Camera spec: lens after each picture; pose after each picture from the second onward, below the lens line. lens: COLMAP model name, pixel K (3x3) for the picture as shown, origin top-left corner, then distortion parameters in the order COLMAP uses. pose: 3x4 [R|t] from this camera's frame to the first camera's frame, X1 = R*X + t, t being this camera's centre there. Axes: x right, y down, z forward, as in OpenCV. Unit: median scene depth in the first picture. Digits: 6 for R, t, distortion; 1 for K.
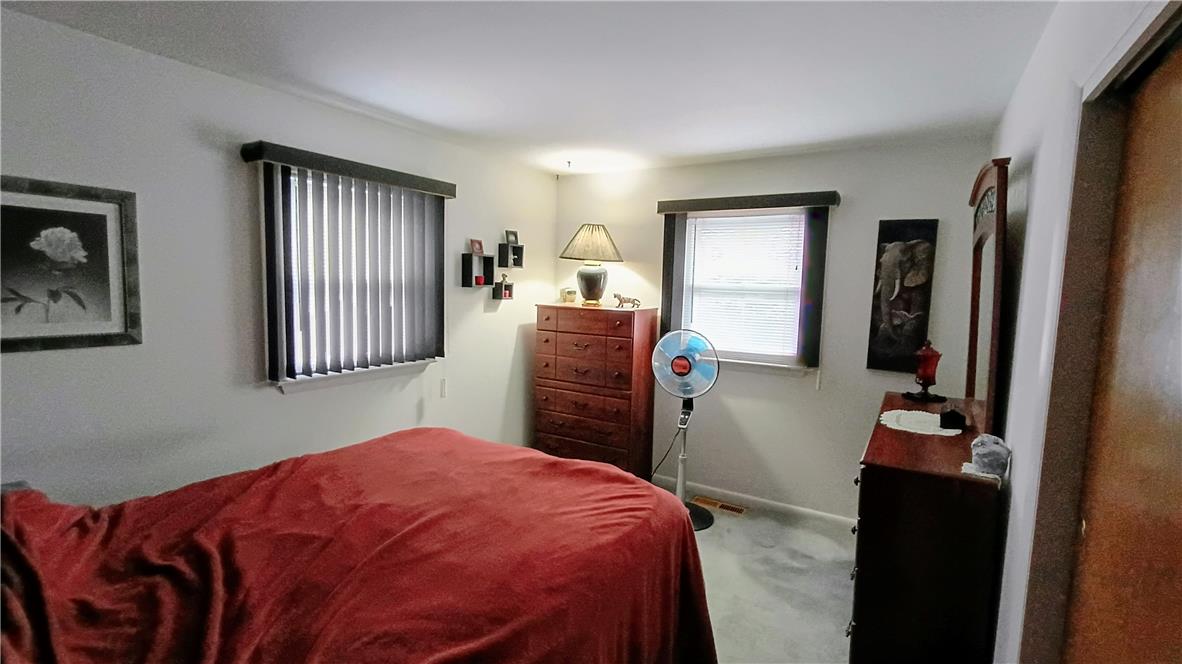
lens RADIAL K [[541.6, 0, 591.0], [0, 541.6, 332.0], [0, 0, 1]] dist [-0.000686, 0.000617]
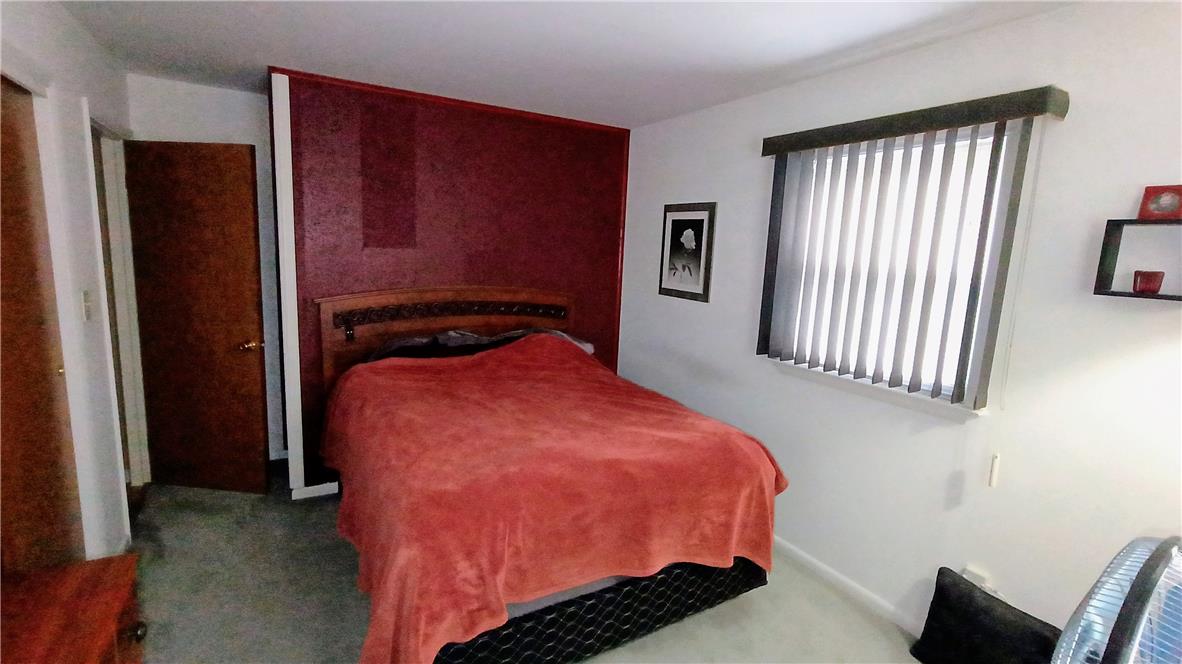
lens RADIAL K [[541.6, 0, 591.0], [0, 541.6, 332.0], [0, 0, 1]] dist [-0.000686, 0.000617]
pose [[-0.479937, 0.090167, -0.872657, 0.373456], [-0.142713, 0.973431, 0.179068, -0.070341], [0.865617, 0.210480, -0.454318, 0.815240]]
